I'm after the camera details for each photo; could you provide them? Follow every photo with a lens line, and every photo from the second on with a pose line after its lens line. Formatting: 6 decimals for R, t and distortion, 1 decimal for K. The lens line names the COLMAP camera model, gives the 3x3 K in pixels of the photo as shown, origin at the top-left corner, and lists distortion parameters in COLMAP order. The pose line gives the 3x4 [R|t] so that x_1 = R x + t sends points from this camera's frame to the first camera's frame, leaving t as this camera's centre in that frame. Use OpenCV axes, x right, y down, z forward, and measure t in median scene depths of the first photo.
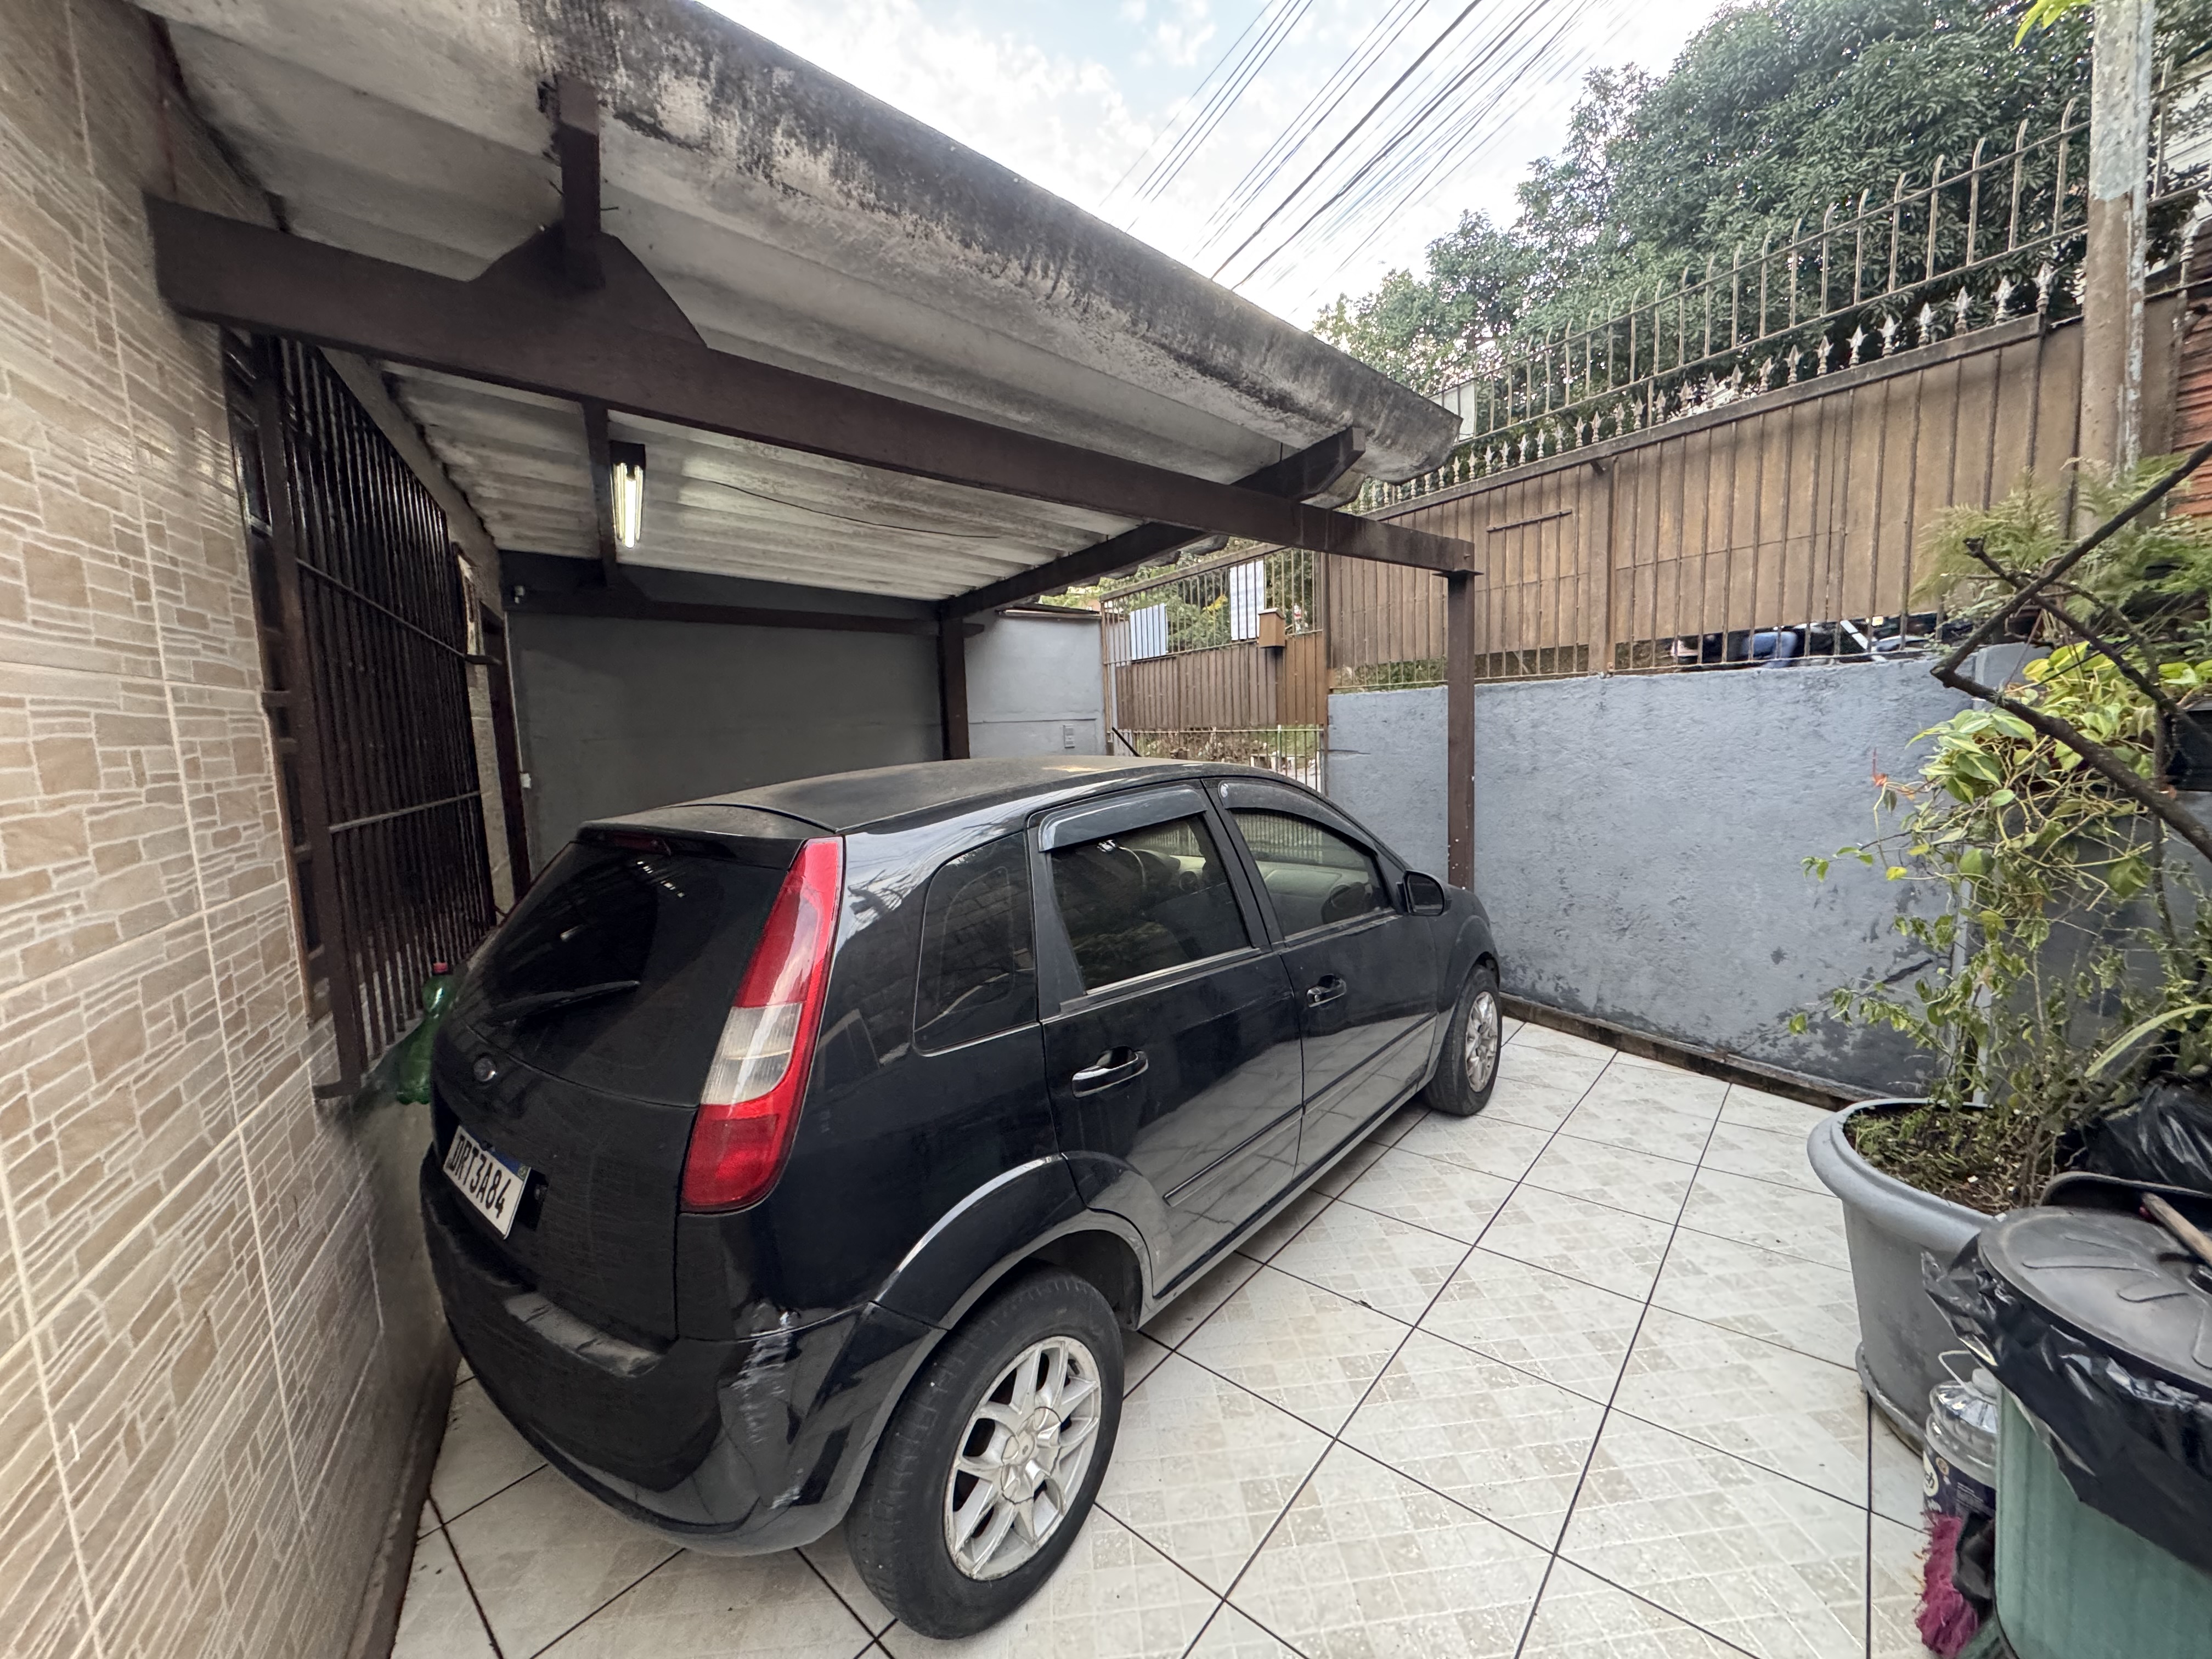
lens RADIAL K [[886.1, 0, 1105.0], [0, 886.1, 834.7], [0, 0, 1]] dist [-0.000568, 0.000616]
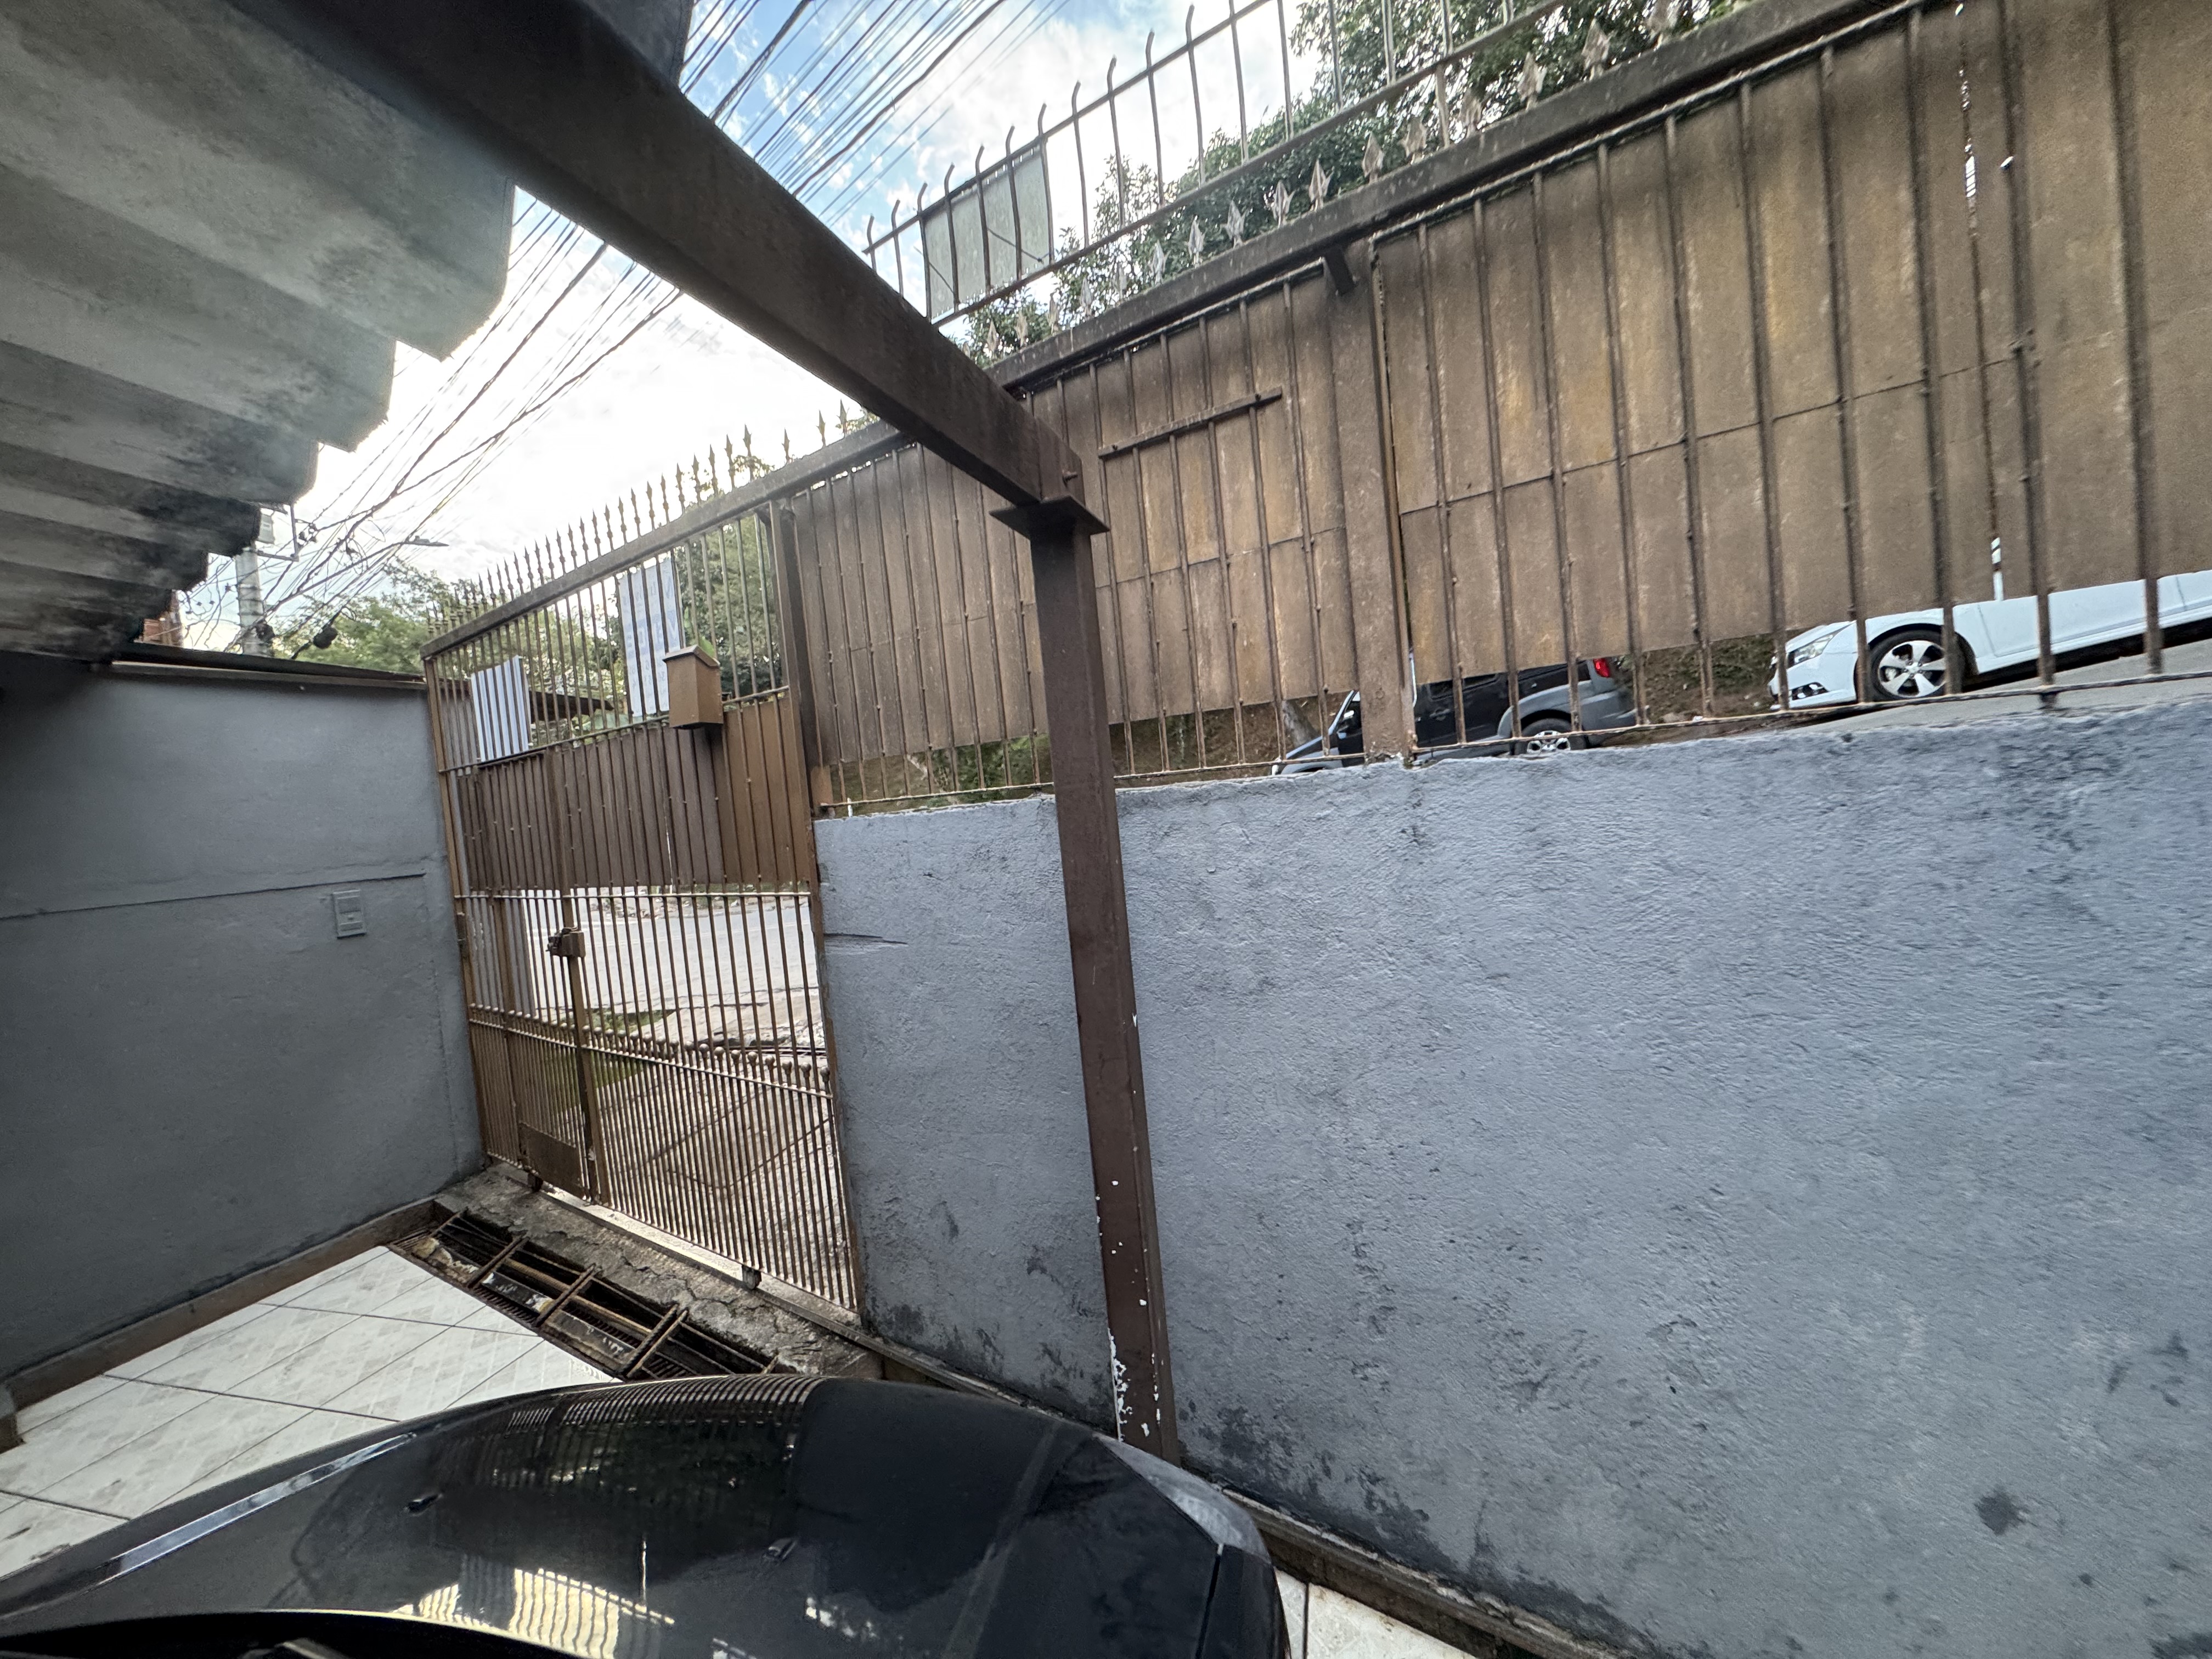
lens RADIAL K [[886.1, 0, 1111.0], [0, 886.1, 840.6], [0, 0, 1]] dist [-0.000568, 0.000616]
pose [[0.897900, -0.057848, 0.436381, 0.244106], [0.106186, 0.990517, -0.087183, -0.115780], [-0.427200, 0.124619, 0.895528, 0.661449]]
